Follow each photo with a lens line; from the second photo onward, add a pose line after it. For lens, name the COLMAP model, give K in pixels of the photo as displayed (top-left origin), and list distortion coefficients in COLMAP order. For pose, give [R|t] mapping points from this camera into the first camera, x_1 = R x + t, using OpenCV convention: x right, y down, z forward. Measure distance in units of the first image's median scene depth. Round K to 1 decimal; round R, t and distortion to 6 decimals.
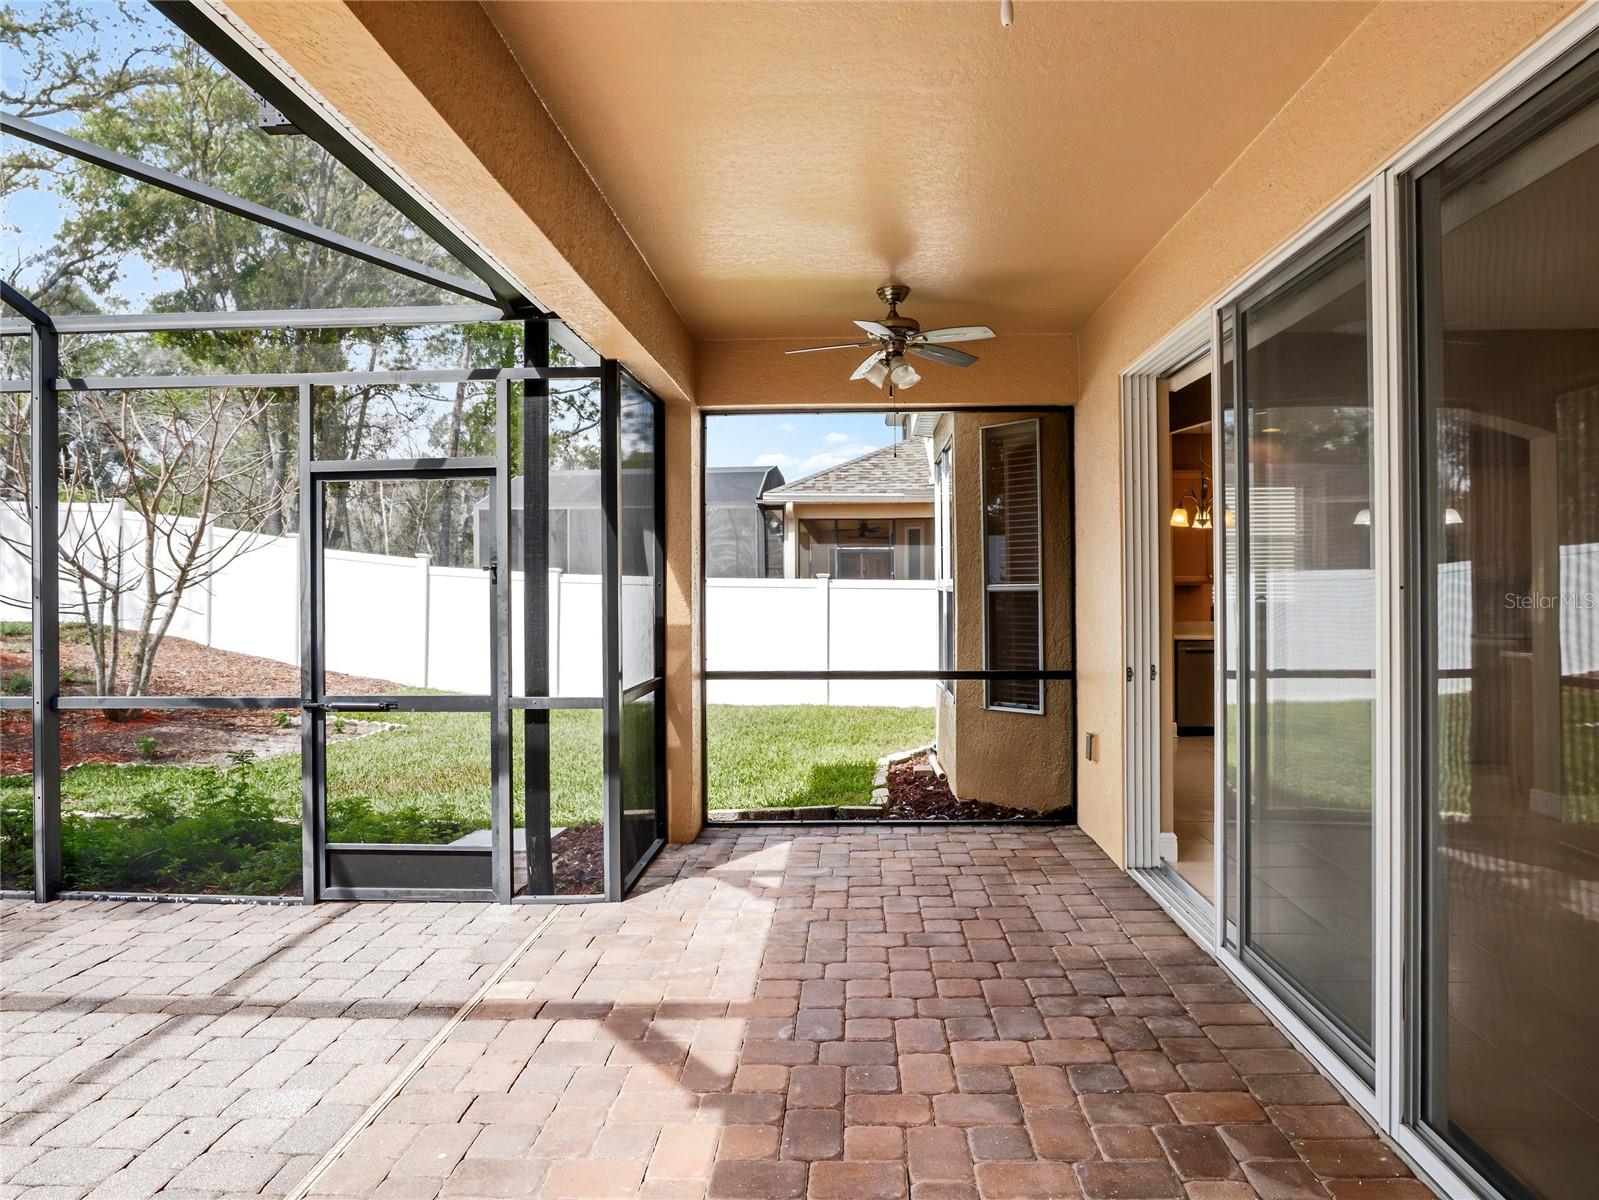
lens RADIAL K [[963.1, 0, 807.8], [0, 963.1, 588.8], [0, 0, 1]] dist [-0.029841, 0.013205]
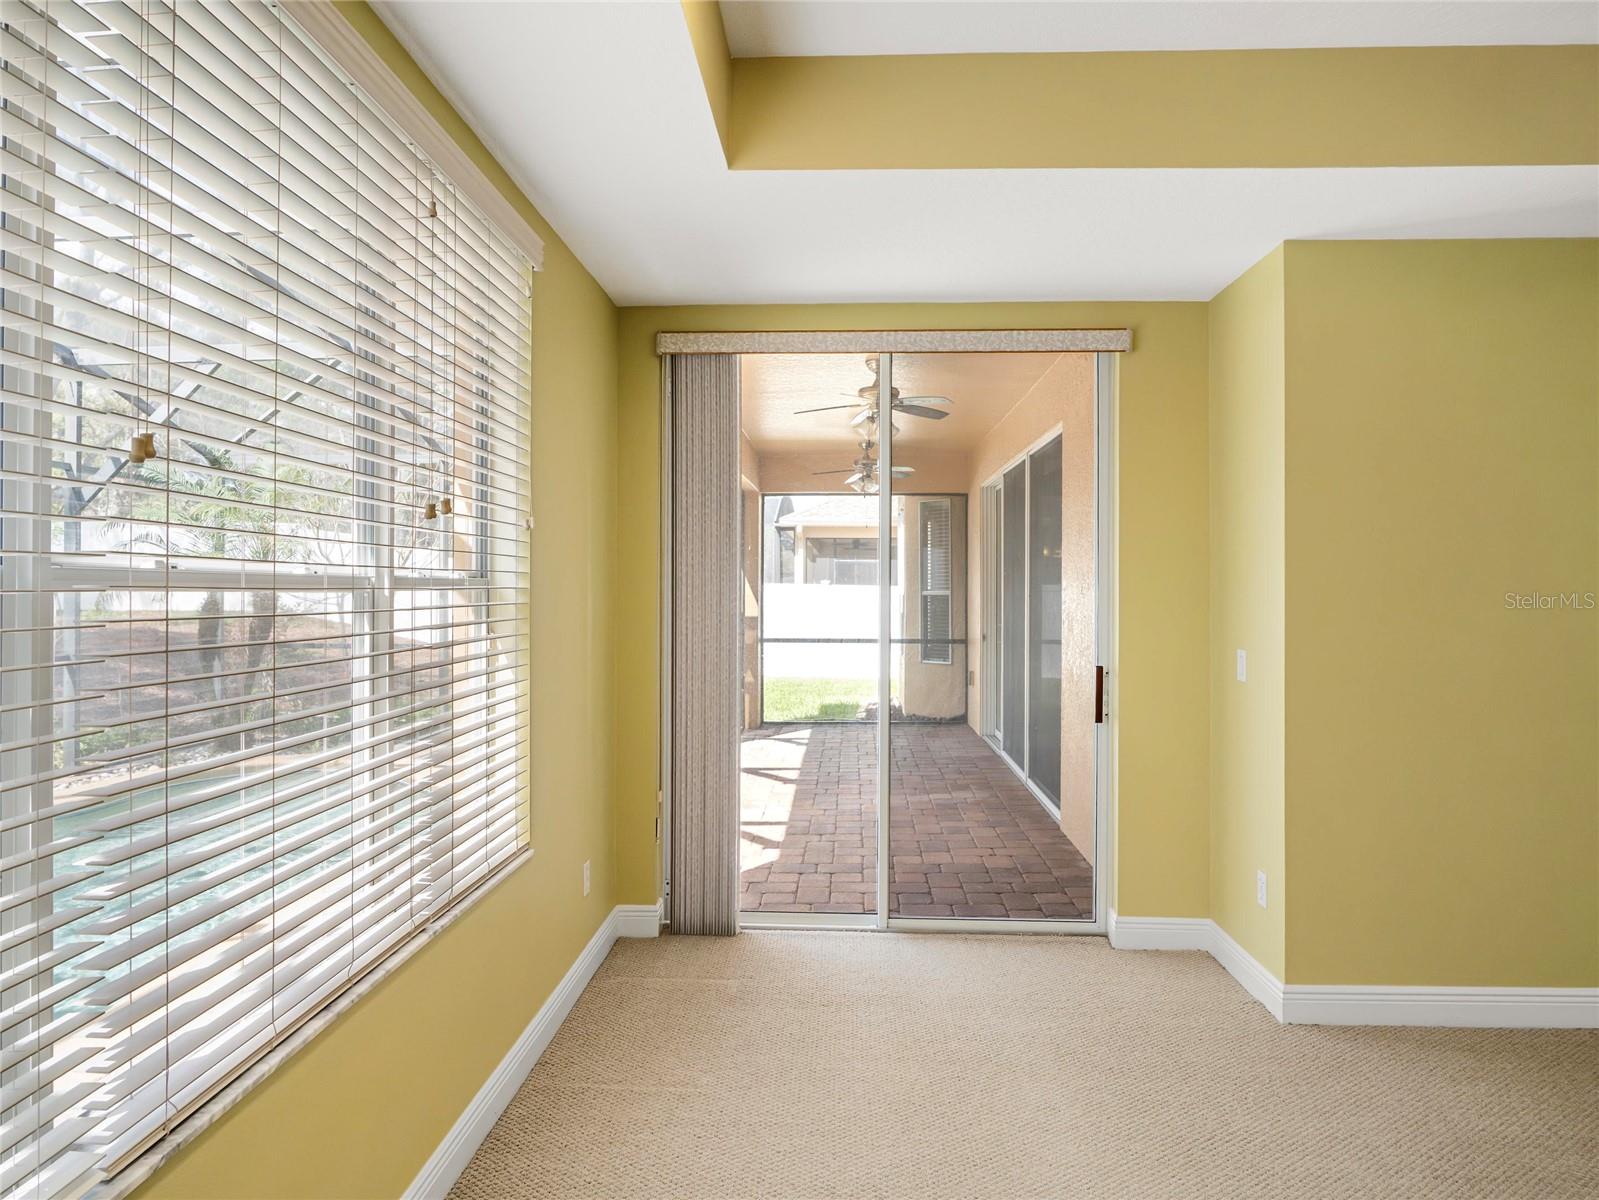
lens RADIAL K [[963.1, 0, 814.4], [0, 963.1, 577.7], [0, 0, 1]] dist [-0.029841, 0.013205]
pose [[0.999890, 0.010103, 0.010826, -0.025968], [-0.009972, 0.999877, -0.012066, -0.005147], [-0.010946, 0.011957, 0.999869, -0.679337]]
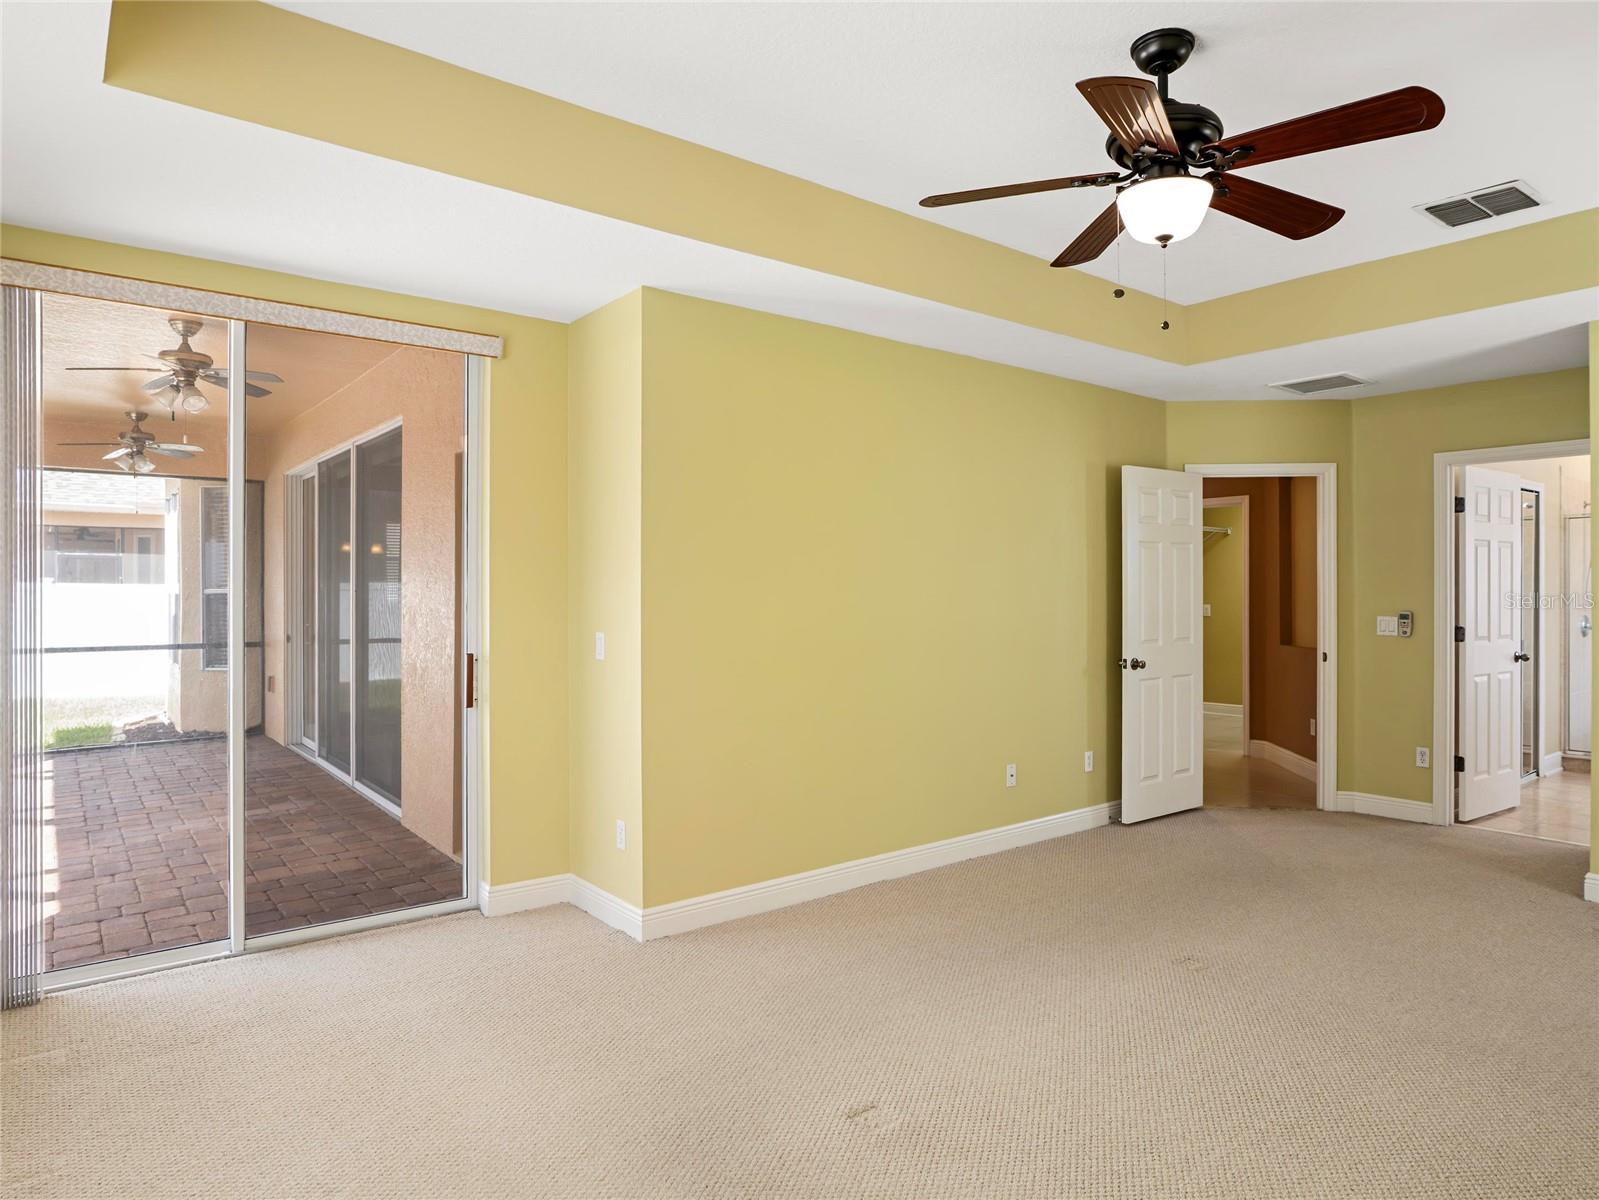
lens RADIAL K [[963.1, 0, 797.9], [0, 963.1, 587.2], [0, 0, 1]] dist [-0.029841, 0.013205]
pose [[0.754394, 0.007580, 0.656378, -0.088660], [-0.003266, 0.999964, -0.007795, 0.001268], [-0.656413, 0.003737, 0.754392, -0.696349]]
